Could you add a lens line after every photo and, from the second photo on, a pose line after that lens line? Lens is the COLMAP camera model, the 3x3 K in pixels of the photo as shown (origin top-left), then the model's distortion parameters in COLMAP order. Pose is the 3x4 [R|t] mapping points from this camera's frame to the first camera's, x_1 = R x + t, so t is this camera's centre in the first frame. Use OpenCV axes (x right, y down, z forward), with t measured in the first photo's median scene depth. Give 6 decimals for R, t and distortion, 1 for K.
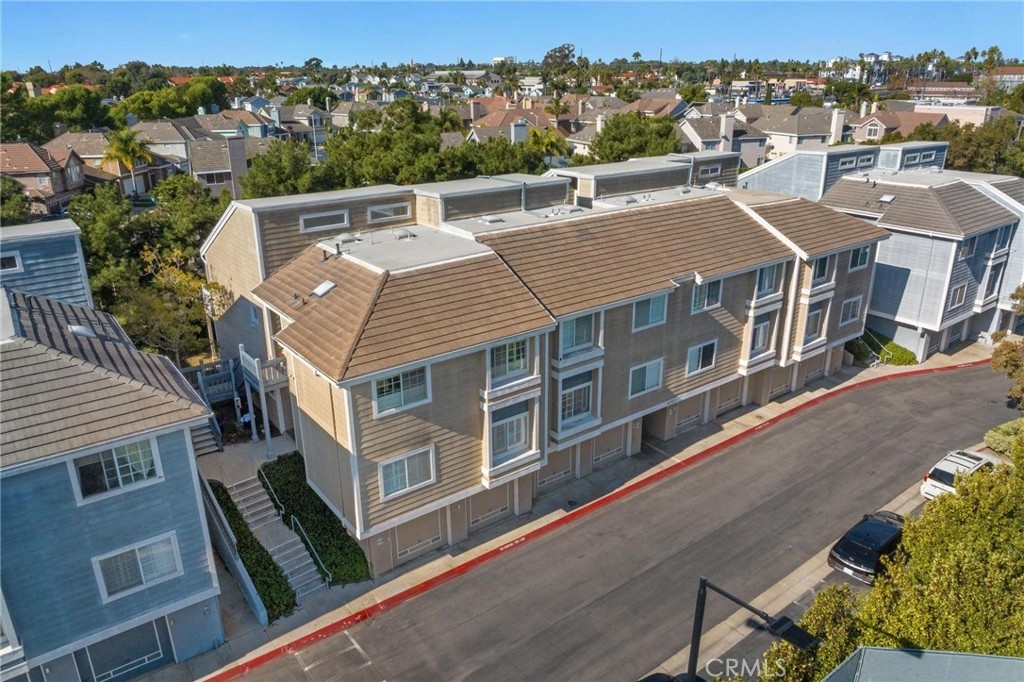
lens RADIAL K [[715.6, 0, 510.8], [0, 715.6, 339.3], [0, 0, 1]] dist [-0.032165, -0.006408]
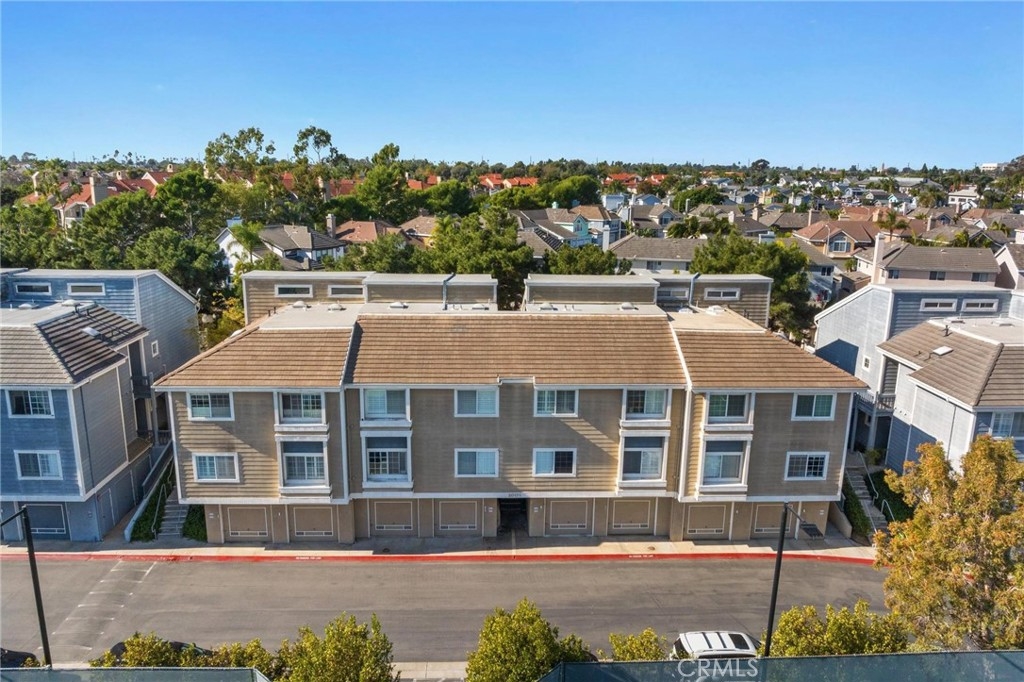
lens RADIAL K [[715.6, 0, 513.1], [0, 715.6, 339.6], [0, 0, 1]] dist [-0.032165, -0.006408]
pose [[0.821522, 0.148437, -0.550516, 0.780505], [-0.217602, 0.974061, -0.062083, -0.071896], [0.527021, 0.170796, 0.832513, 0.075427]]
